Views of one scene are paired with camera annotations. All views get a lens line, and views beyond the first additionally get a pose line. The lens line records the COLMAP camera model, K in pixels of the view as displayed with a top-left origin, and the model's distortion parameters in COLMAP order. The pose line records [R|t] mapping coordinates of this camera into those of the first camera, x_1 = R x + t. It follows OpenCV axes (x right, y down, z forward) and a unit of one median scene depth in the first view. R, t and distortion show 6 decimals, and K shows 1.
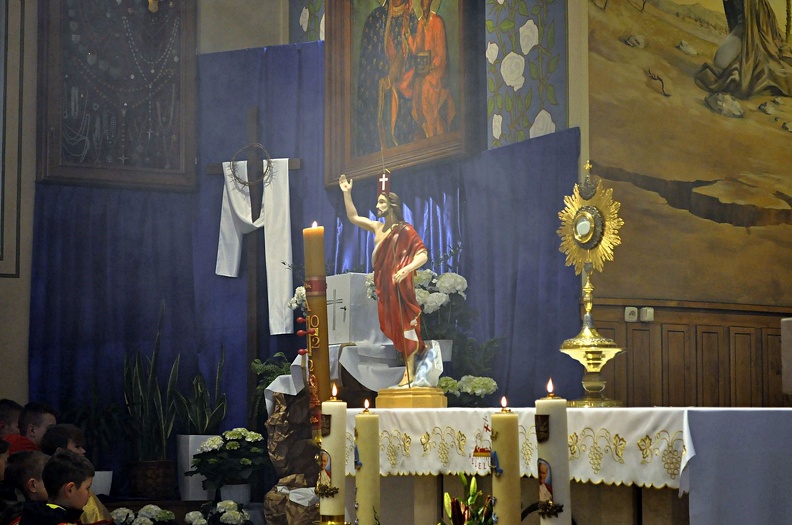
lens RADIAL K [[1667.0, 0, 396.0], [0, 1667.0, 262.5], [0, 0, 1]] dist [0.009736, -0.045810]
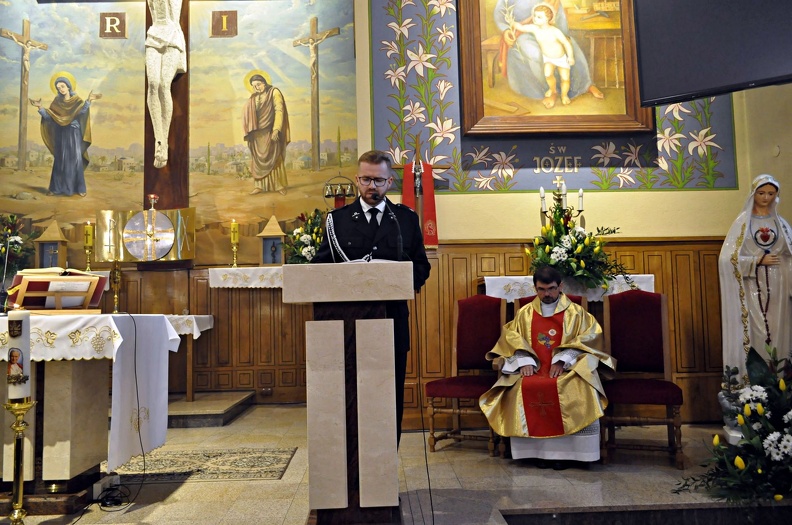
lens RADIAL K [[630.5, 0, 391.4], [0, 630.5, 261.4], [0, 0, 1]] dist [-0.008409, 0.005109]
pose [[0.491524, 0.061174, 0.868713, -0.141252], [-0.054502, 0.997735, -0.039422, 0.021251], [-0.869157, -0.027969, 0.493744, 0.212520]]
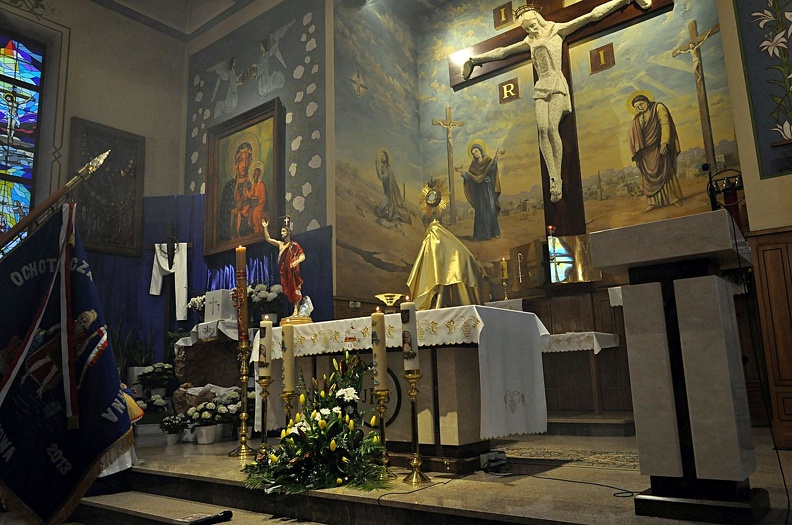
lens RADIAL K [[612.7, 0, 391.5], [0, 612.7, 261.7], [0, 0, 1]] dist [-0.014521, 0.004613]
pose [[0.939245, 0.037339, 0.341211, -0.103444], [-0.001355, 0.994461, -0.105093, 0.060498], [-0.343245, 0.098246, 0.934093, 0.154499]]
